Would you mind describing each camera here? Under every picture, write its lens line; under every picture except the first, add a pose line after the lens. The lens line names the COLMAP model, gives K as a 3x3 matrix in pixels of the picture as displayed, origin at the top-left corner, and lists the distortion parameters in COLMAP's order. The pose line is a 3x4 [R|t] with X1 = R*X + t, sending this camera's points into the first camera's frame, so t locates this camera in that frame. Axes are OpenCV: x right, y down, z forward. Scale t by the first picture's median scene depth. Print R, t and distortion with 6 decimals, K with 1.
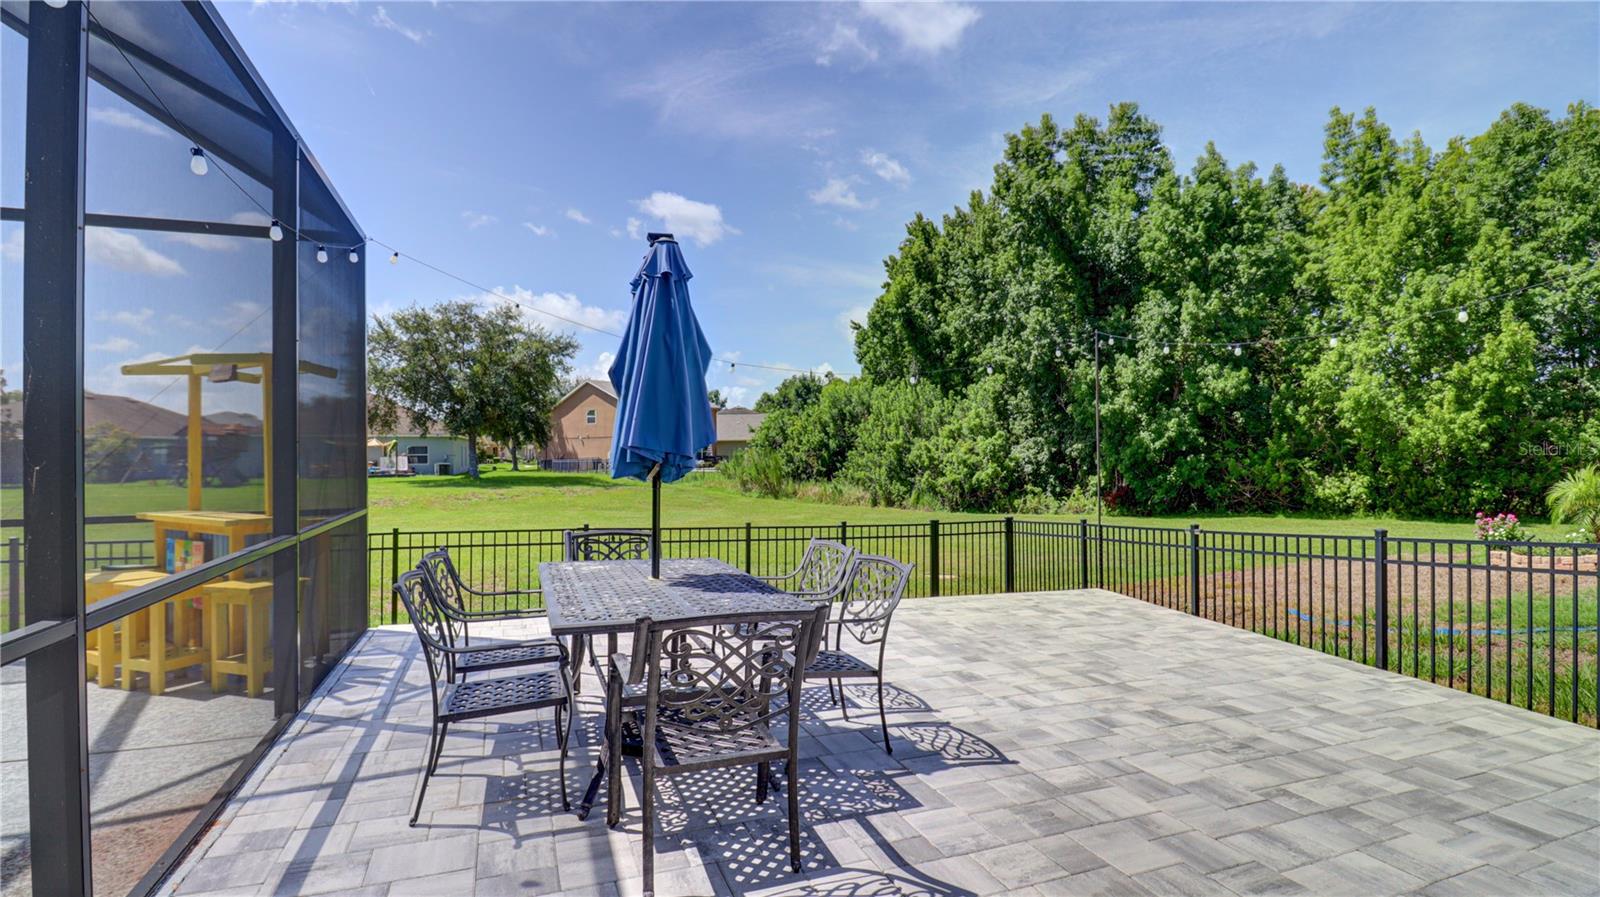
lens RADIAL K [[754.2, 0, 848.1], [0, 754.2, 444.7], [0, 0, 1]] dist [0.003614, -0.013420]
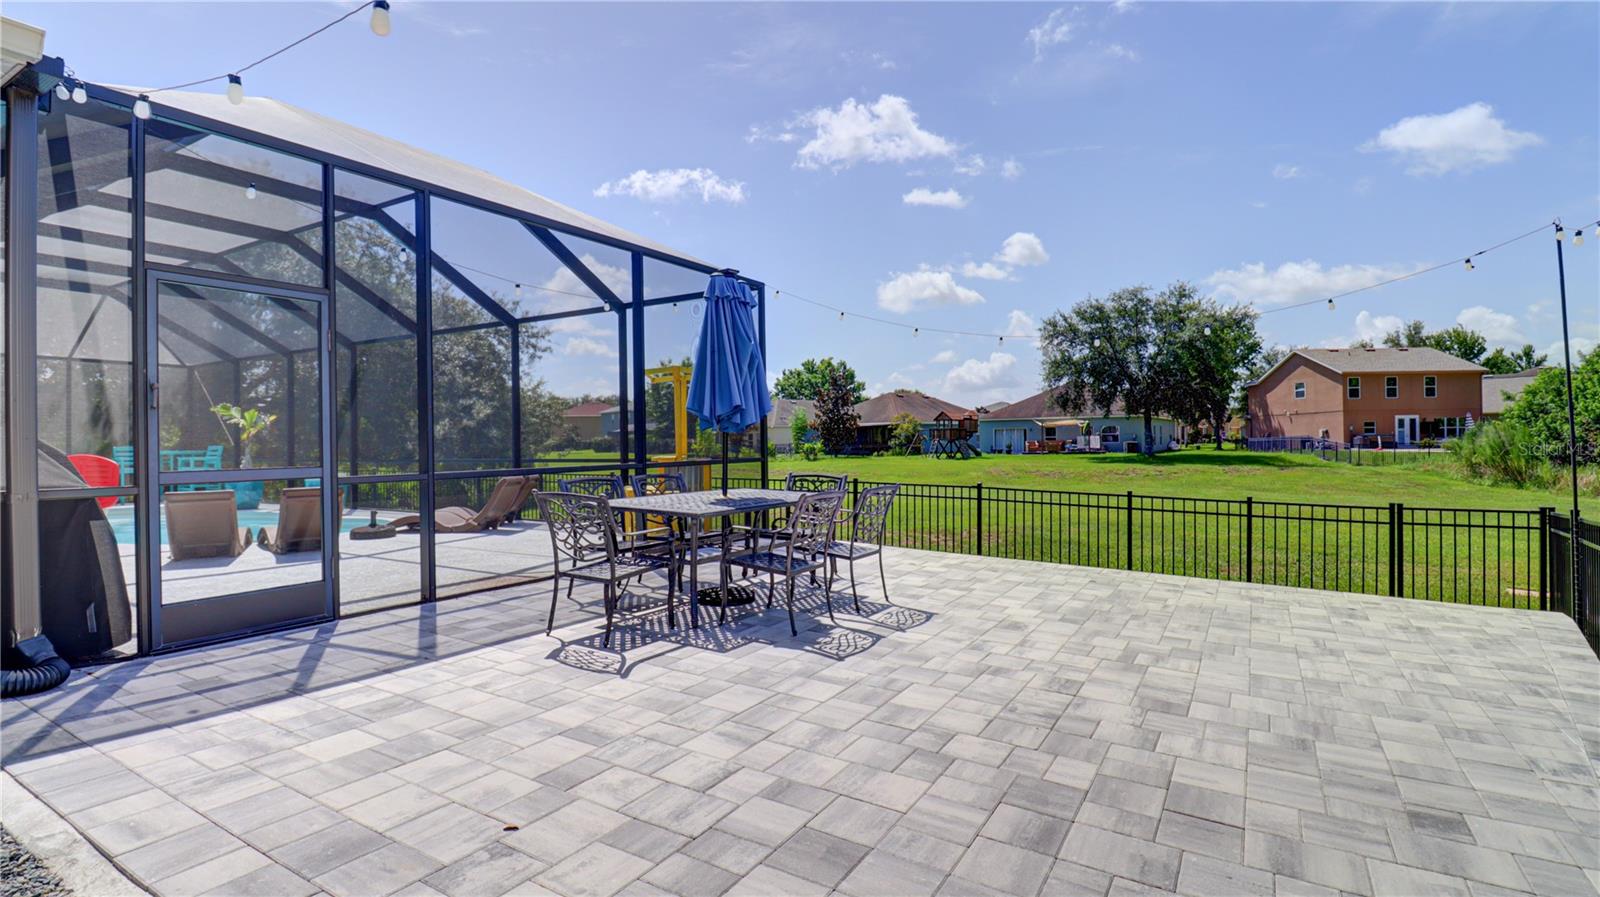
lens RADIAL K [[755.8, 0, 826.1], [0, 755.8, 439.0], [0, 0, 1]] dist [0.002328, -0.015357]
pose [[0.605630, -0.002441, -0.795743, 0.869502], [0.017525, 0.999794, 0.010271, 0.040046], [0.795554, -0.020166, 0.605548, 0.190142]]
